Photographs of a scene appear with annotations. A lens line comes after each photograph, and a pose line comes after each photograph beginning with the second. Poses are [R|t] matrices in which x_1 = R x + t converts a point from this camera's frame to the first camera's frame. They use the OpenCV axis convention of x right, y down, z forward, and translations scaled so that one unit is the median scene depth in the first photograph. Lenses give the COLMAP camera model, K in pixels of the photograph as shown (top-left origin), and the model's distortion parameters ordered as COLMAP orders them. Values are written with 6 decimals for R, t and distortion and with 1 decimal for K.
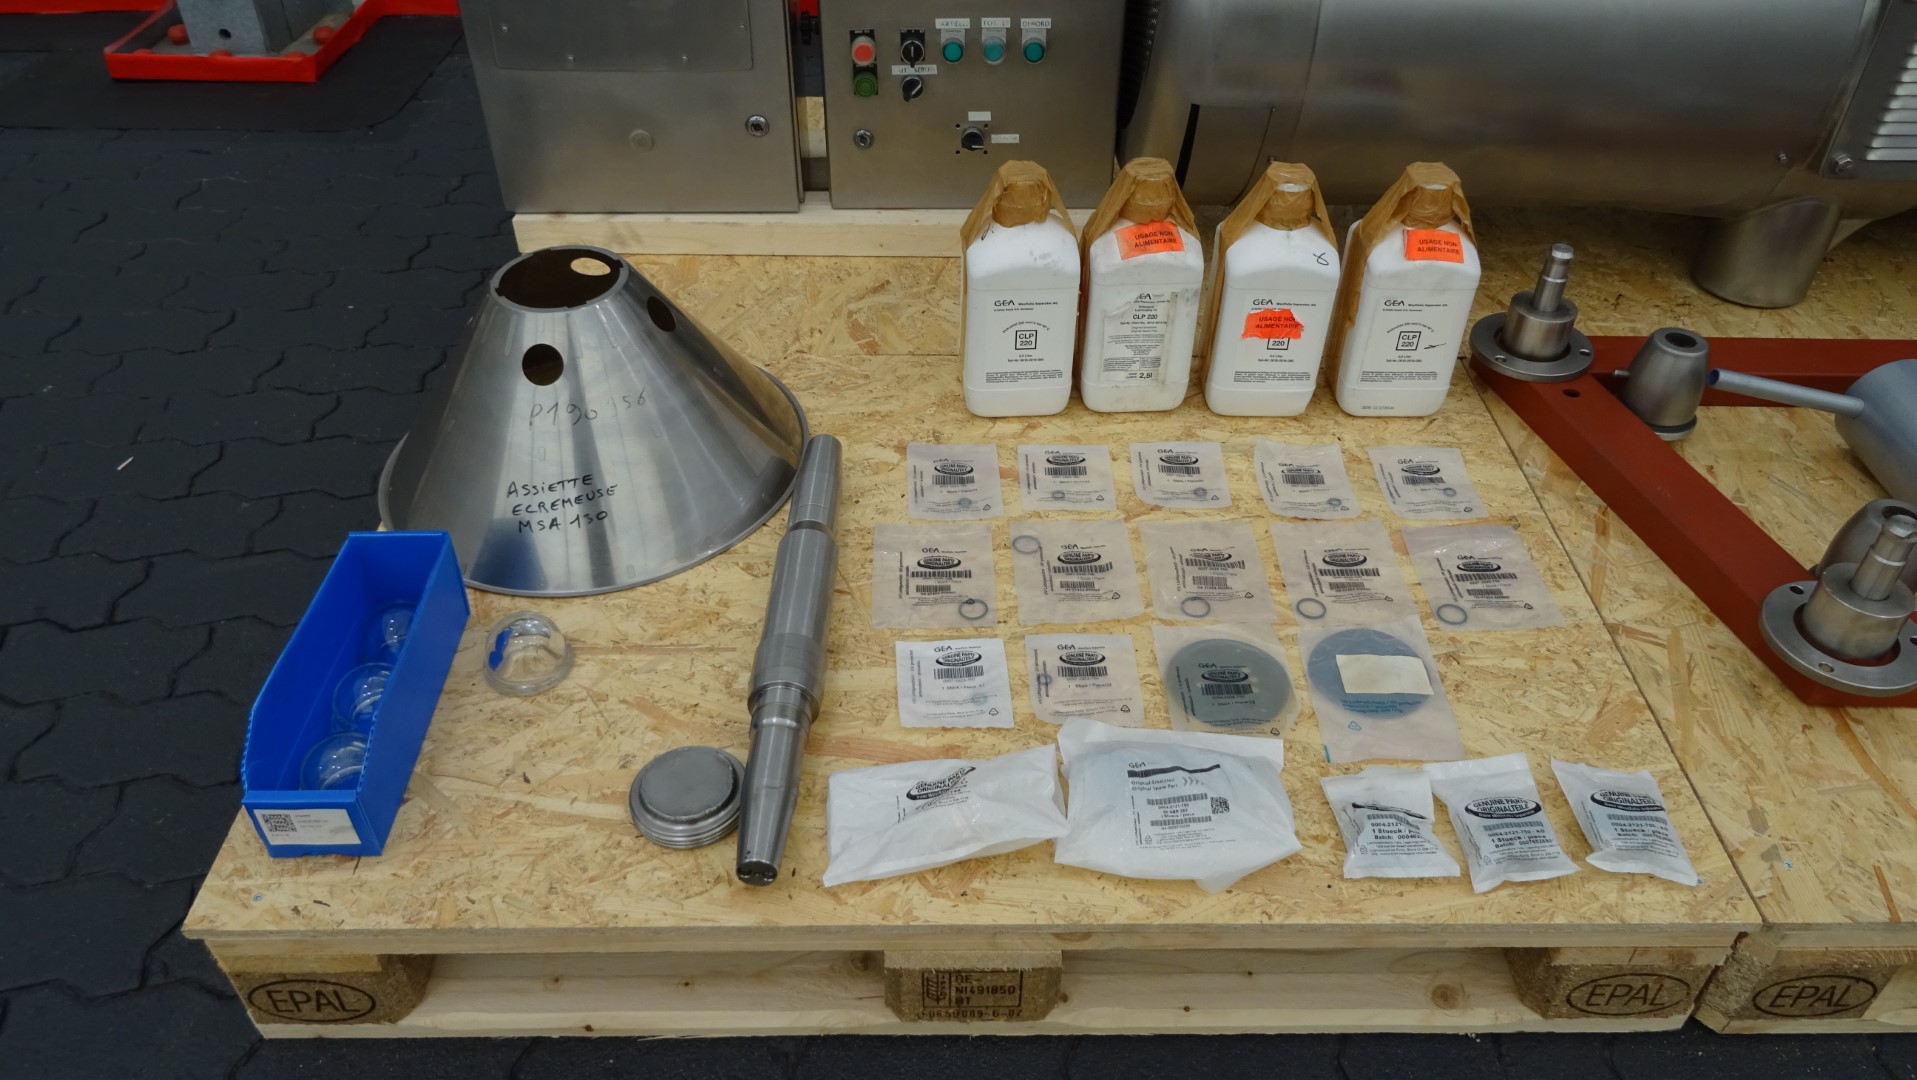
lens RADIAL K [[1407.1, 0, 958.5], [0, 1407.1, 540.0], [0, 0, 1]] dist [-0.001826, -0.004236]
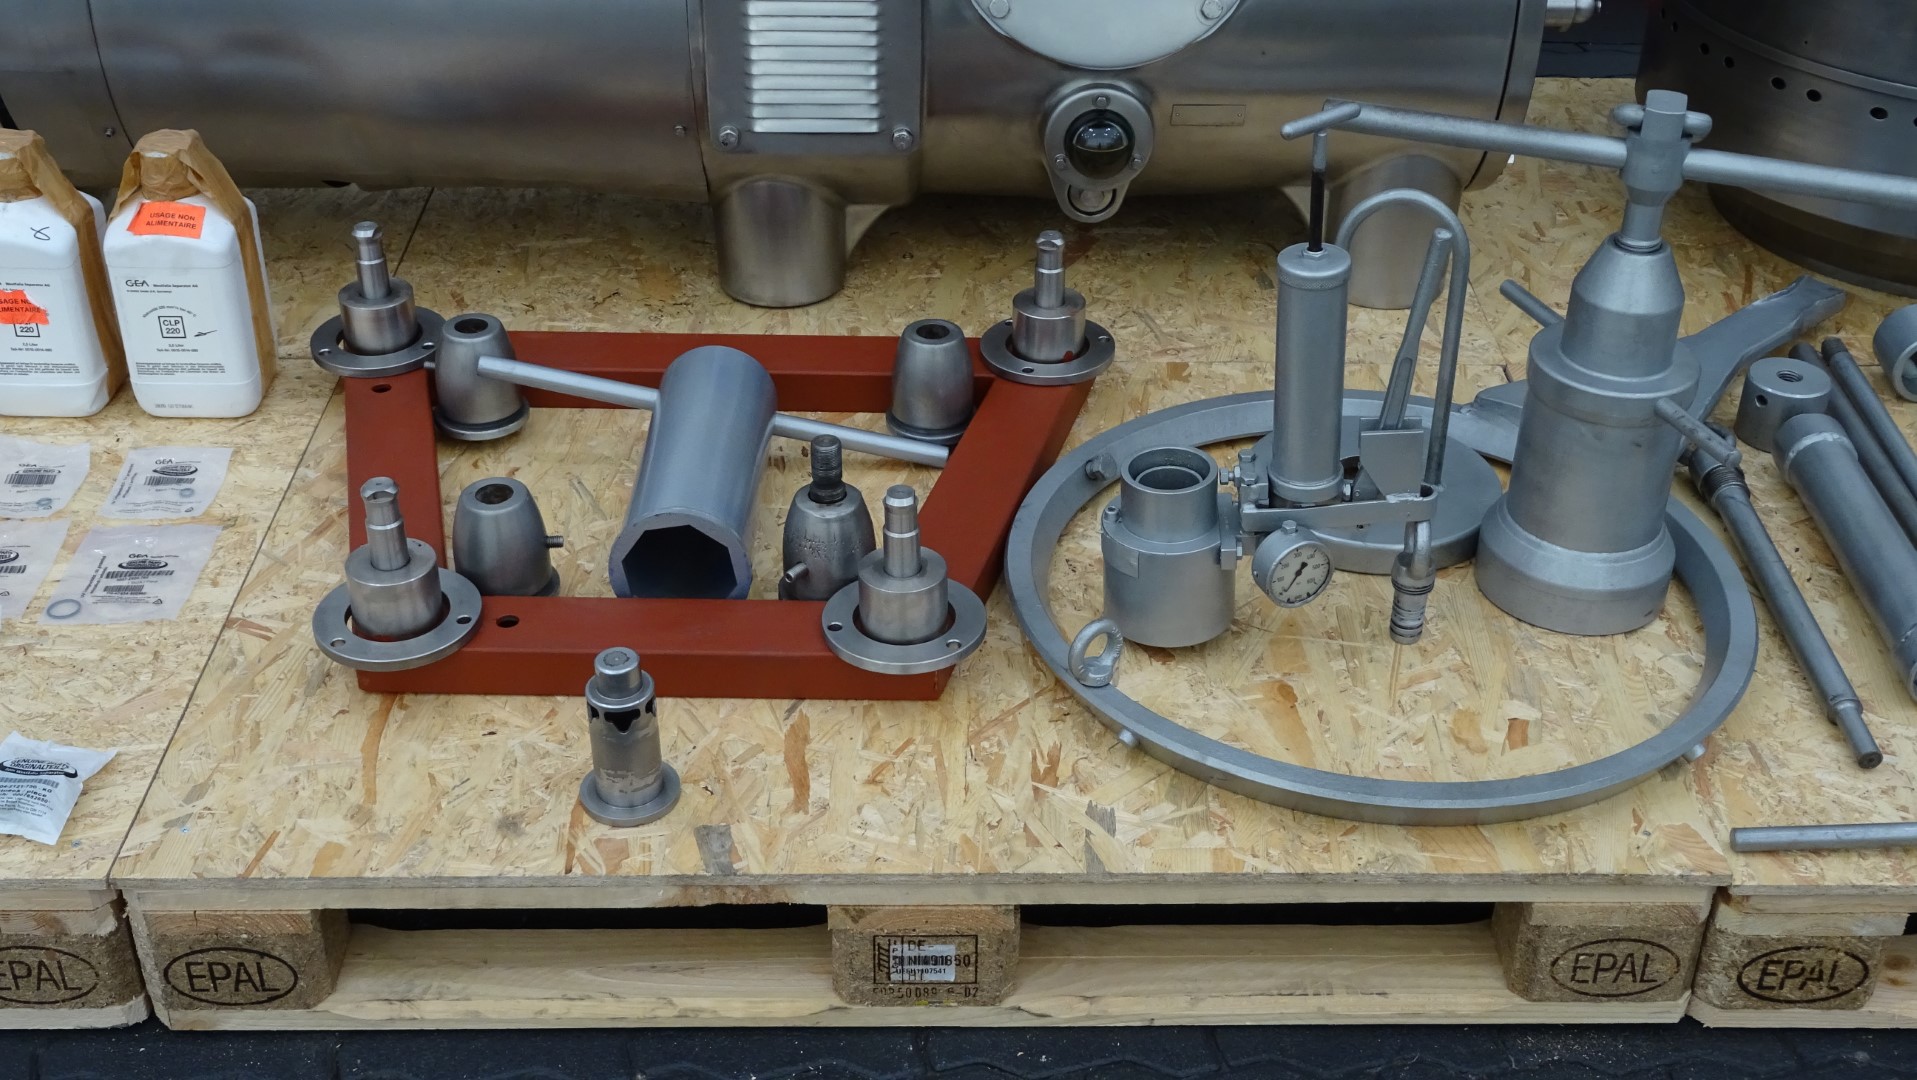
lens RADIAL K [[2251.9, 0, 958.5], [0, 2251.9, 540.0], [0, 0, 1]] dist [0.004638, 0.031741]
pose [[0.999992, 0.001028, 0.003903, 0.841558], [-0.000581, 0.993617, -0.112805, 0.157485], [-0.003994, 0.112802, 0.993609, -0.413877]]
